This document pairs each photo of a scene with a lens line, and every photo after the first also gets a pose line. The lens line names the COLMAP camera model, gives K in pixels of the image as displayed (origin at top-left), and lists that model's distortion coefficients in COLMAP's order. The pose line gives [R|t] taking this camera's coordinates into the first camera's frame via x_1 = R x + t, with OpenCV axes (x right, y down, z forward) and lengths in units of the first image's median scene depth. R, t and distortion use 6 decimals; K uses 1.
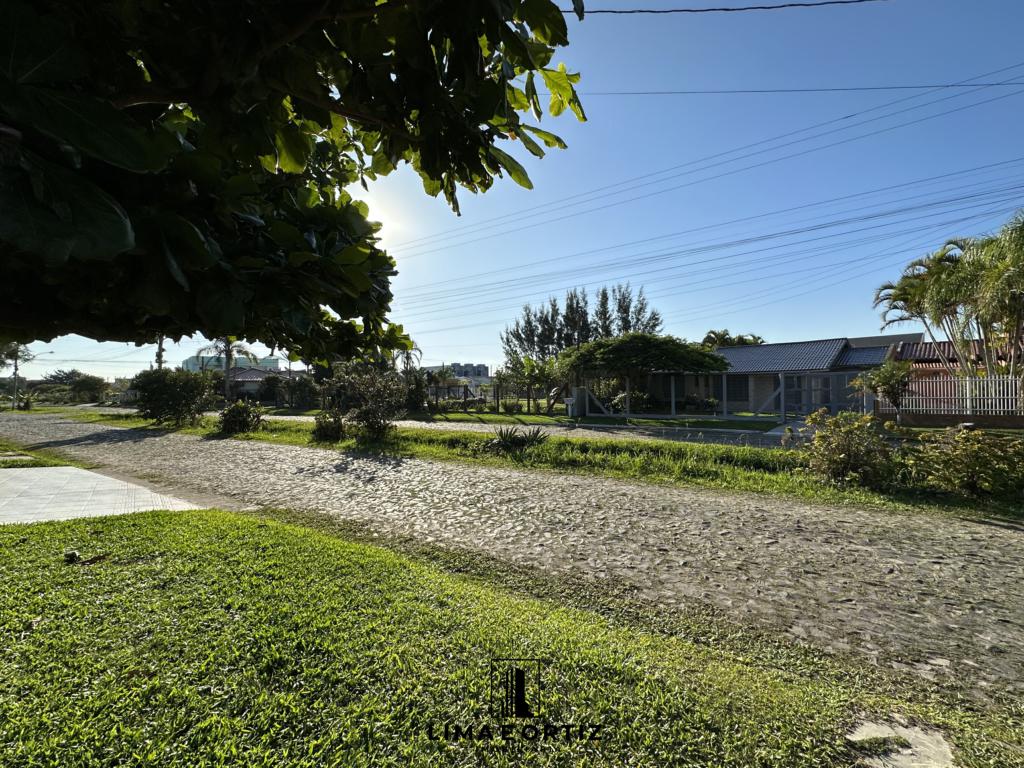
lens RADIAL K [[407.2, 0, 512.8], [0, 407.2, 382.3], [0, 0, 1]] dist [-0.002762, 0.000636]
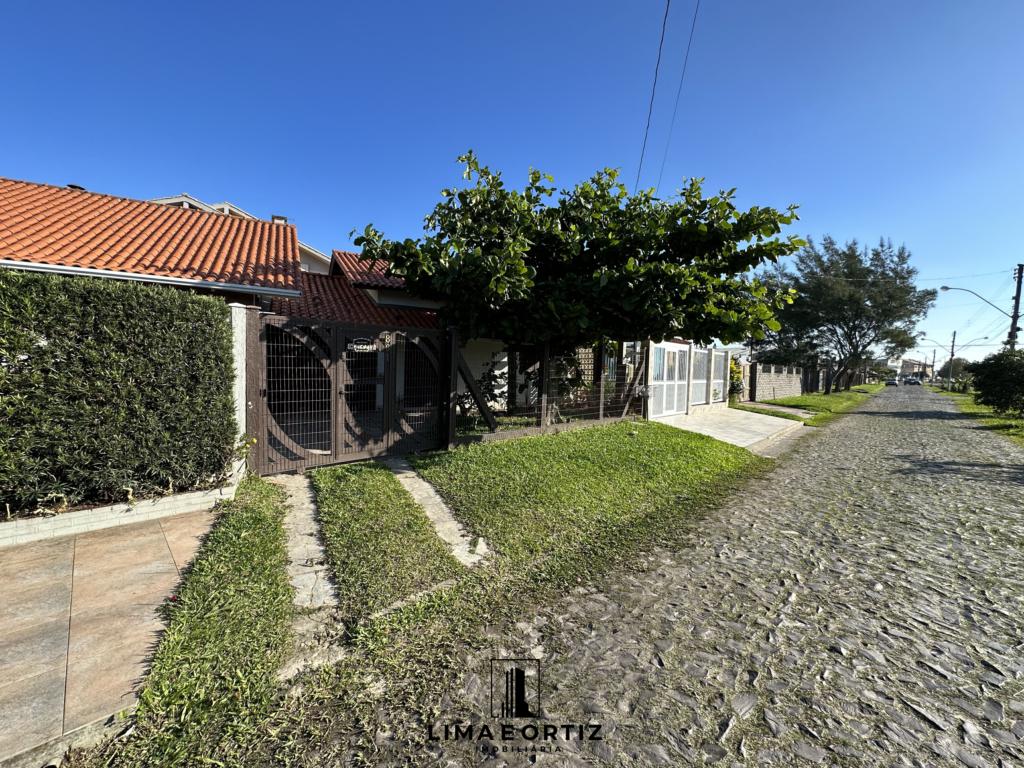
lens RADIAL K [[407.2, 0, 512.8], [0, 407.2, 382.3], [0, 0, 1]] dist [-0.002762, 0.000636]
pose [[-0.215528, 0.041218, -0.975627, 1.214651], [-0.009161, 0.998979, 0.044228, 0.031701], [0.976455, 0.018470, -0.214931, 0.713333]]
